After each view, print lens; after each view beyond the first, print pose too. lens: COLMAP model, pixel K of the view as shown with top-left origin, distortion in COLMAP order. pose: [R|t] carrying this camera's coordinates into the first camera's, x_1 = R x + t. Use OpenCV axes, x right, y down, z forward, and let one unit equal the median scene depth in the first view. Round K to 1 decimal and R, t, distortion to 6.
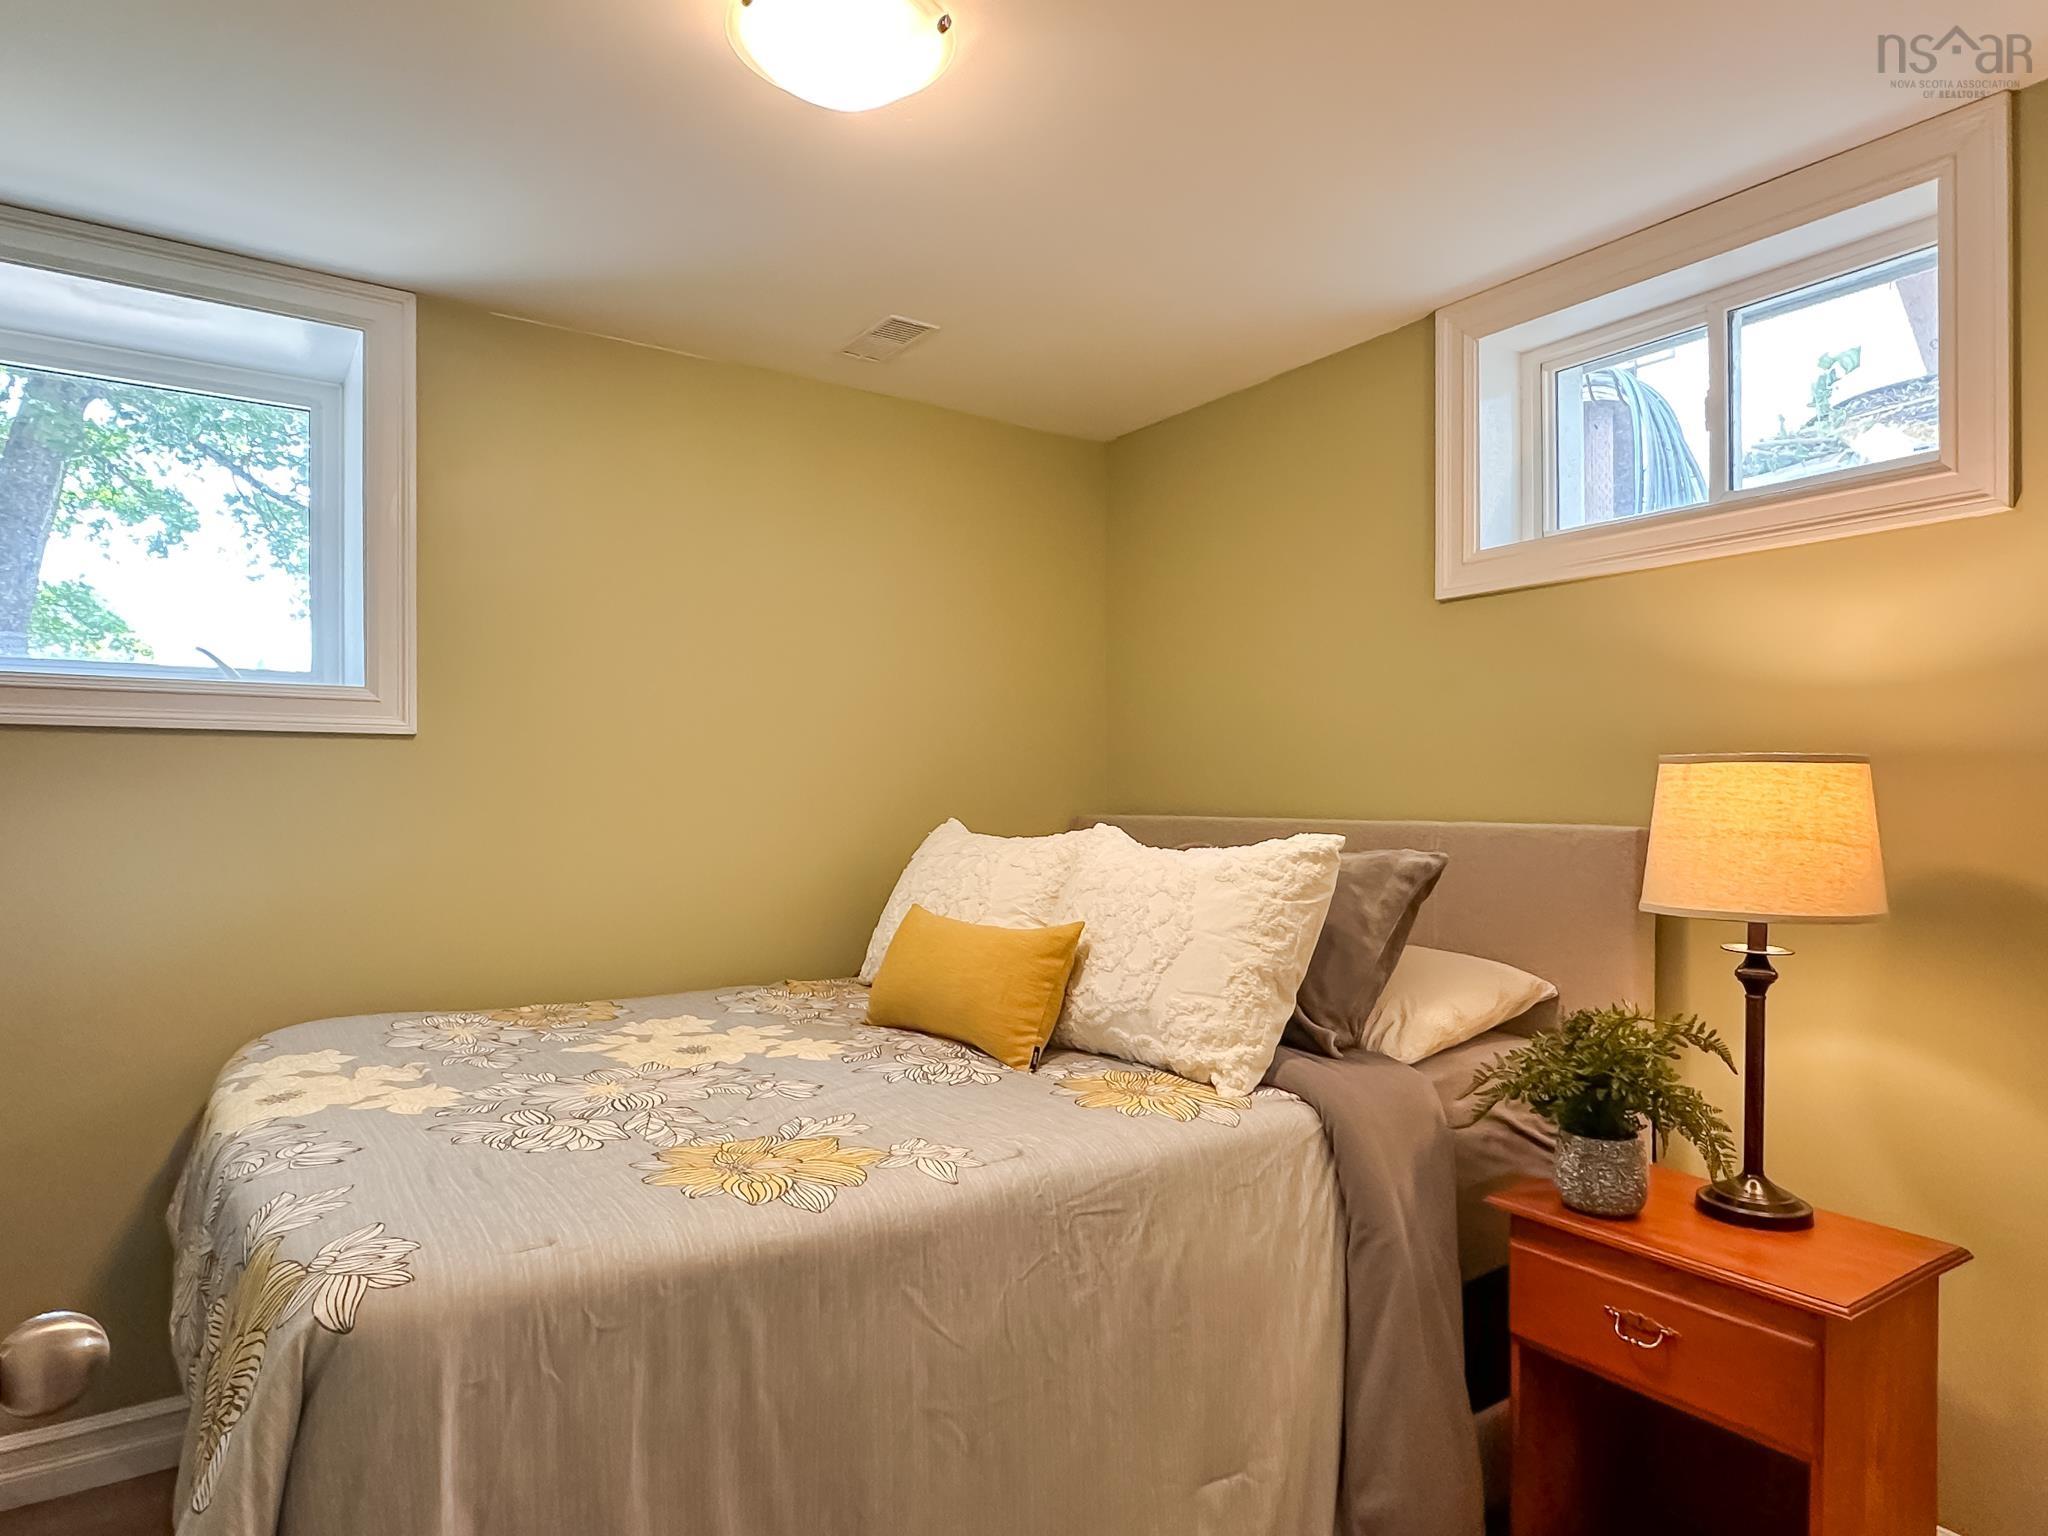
lens RADIAL K [[1192.9, 0, 1021.9], [0, 1192.9, 802.2], [0, 0, 1]] dist [-0.000912, -0.000351]
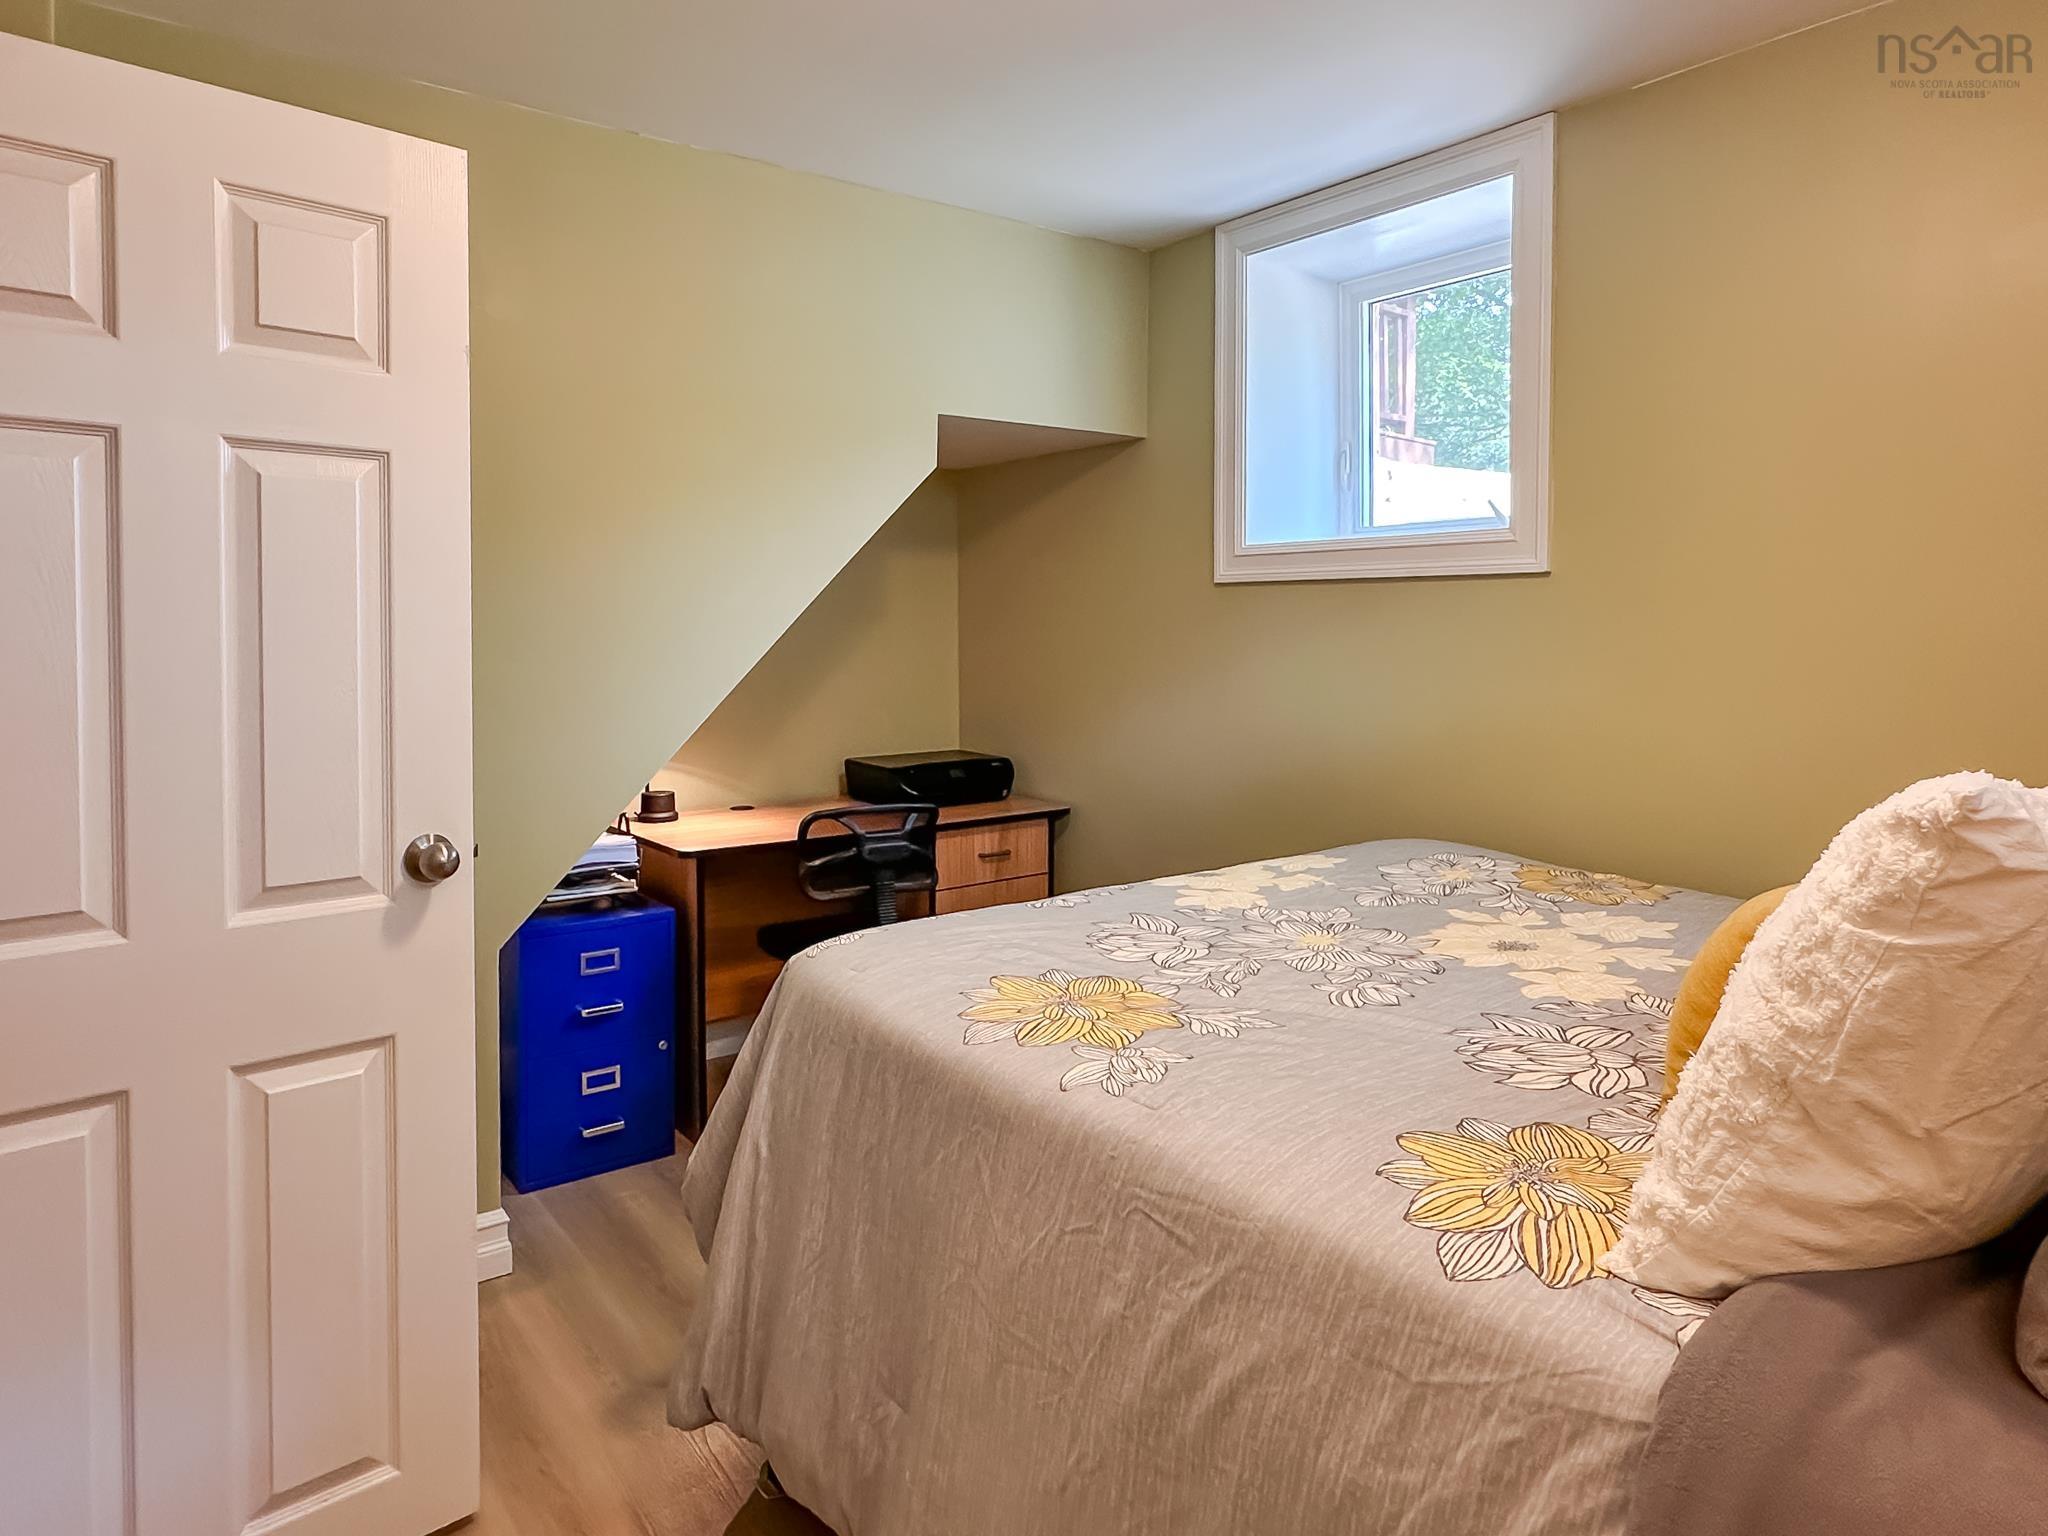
lens RADIAL K [[1234.5, 0, 1030.1], [0, 1234.5, 675.9], [0, 0, 1]] dist [-0.000971, -0.001084]
pose [[0.059333, 0.046012, -0.997177, 0.650188], [-0.002143, 0.998941, 0.045965, -0.023233], [0.998236, -0.000590, 0.059369, 0.710280]]
